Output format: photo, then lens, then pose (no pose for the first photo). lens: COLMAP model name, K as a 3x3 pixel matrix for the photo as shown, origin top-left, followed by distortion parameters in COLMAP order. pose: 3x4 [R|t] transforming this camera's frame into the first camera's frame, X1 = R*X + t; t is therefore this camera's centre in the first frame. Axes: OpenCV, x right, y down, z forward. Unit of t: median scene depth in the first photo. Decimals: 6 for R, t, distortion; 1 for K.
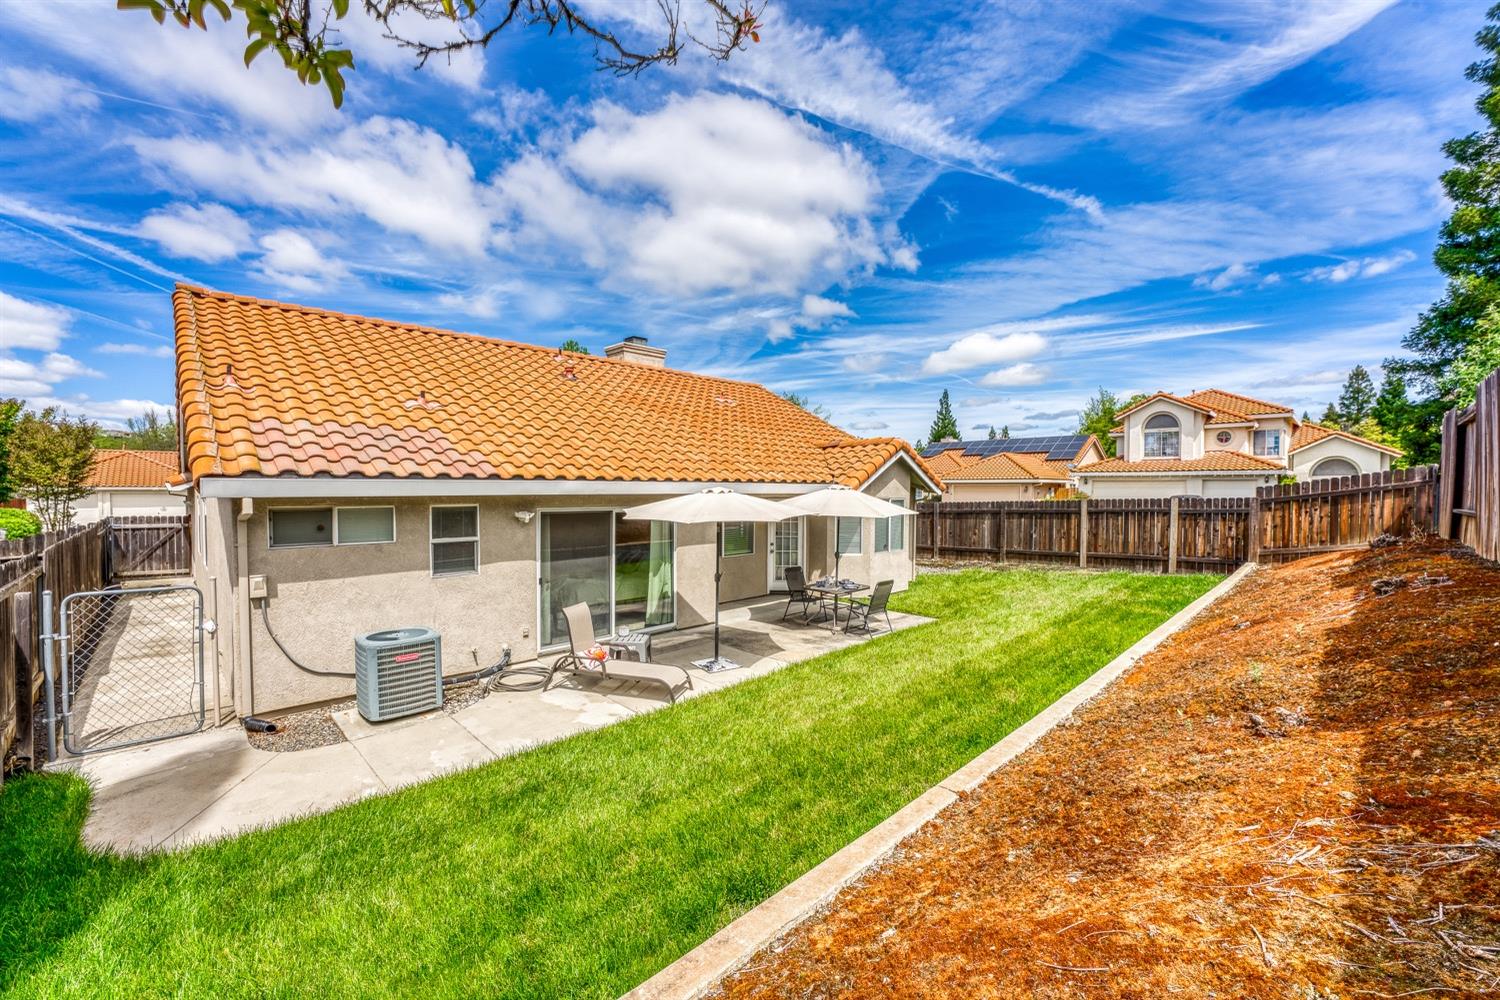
lens RADIAL K [[621.3, 0, 744.4], [0, 621.3, 498.9], [0, 0, 1]] dist [-0.002678, 0.002718]
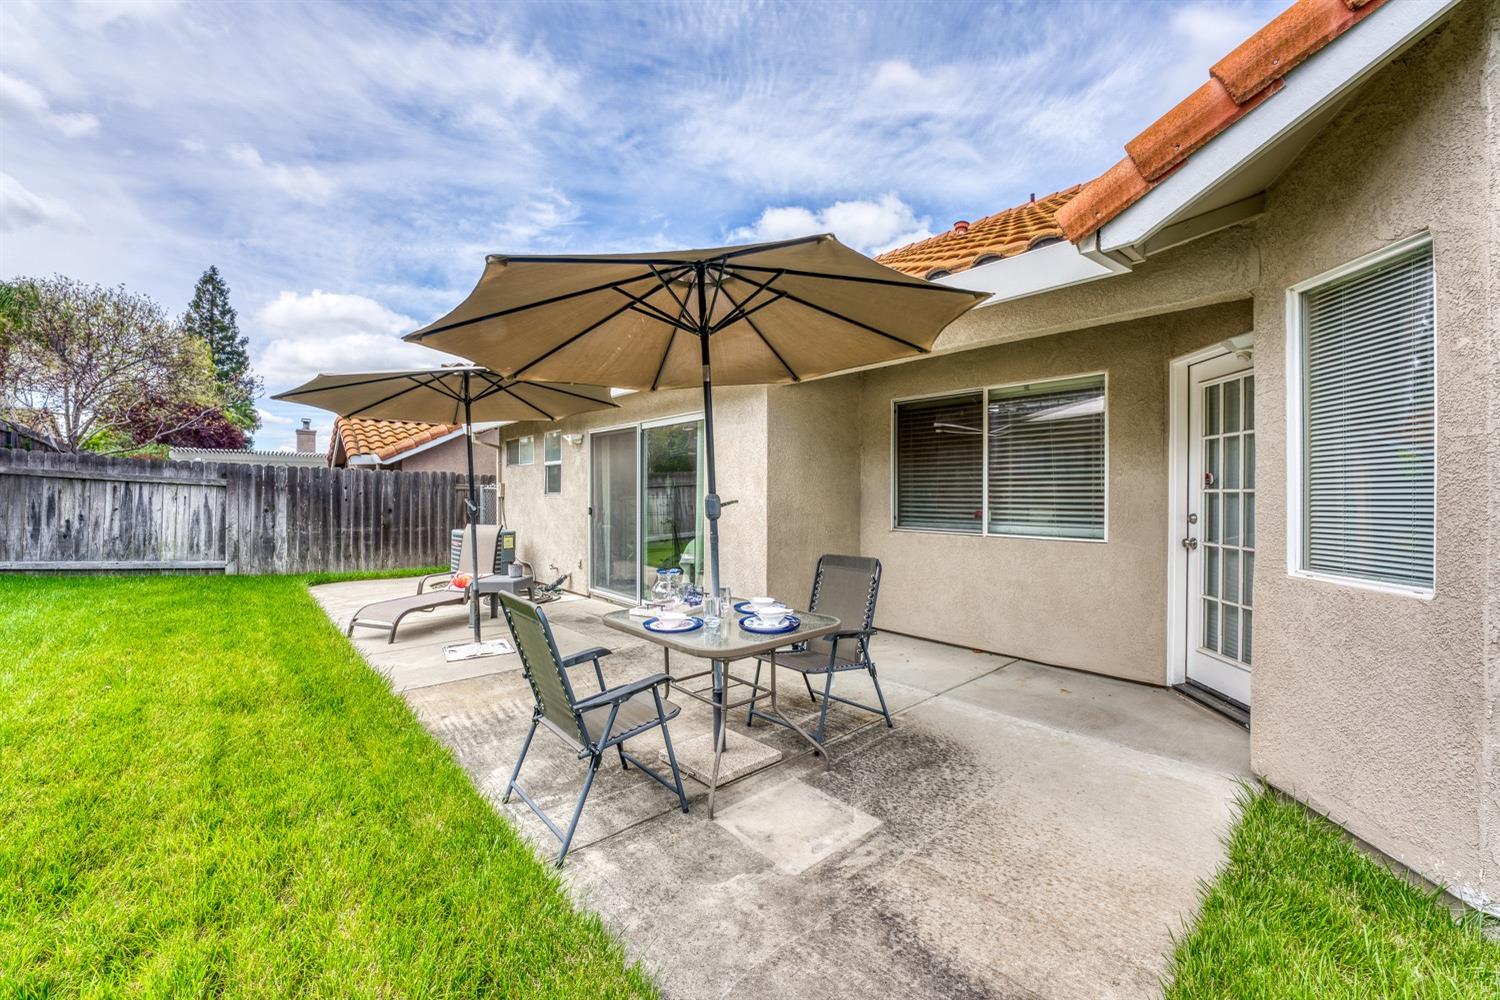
lens RADIAL K [[608.9, 0, 748.9], [0, 608.9, 490.6], [0, 0, 1]] dist [-0.023464, 0.002322]
pose [[-0.054230, -0.002786, -0.998525, 0.304263], [-0.019224, 0.999814, -0.001745, 0.056375], [0.998343, 0.019101, -0.054274, 0.709585]]
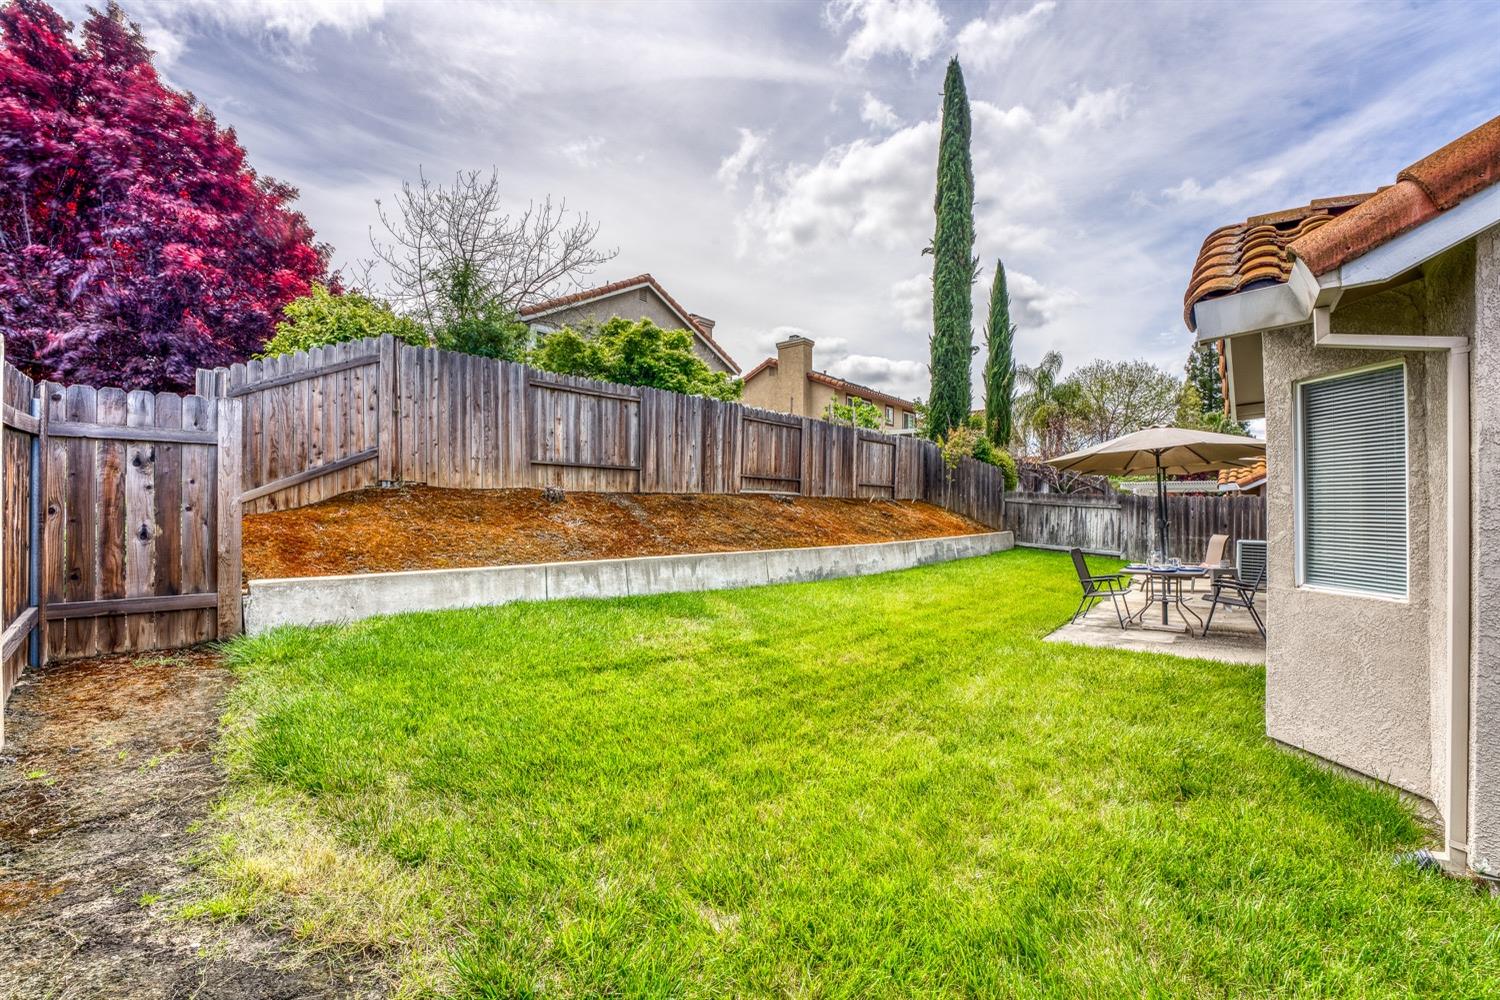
lens RADIAL K [[625.0, 0, 750.0], [0, 625.0, 500.0], [0, 0, 1]] dist [-0.018587, -0.000073]
pose [[-0.993695, -0.000091, -0.112114, 0.485146], [-0.000950, 0.999971, 0.007611, 0.039202], [0.112110, 0.007669, -0.993666, 1.135855]]
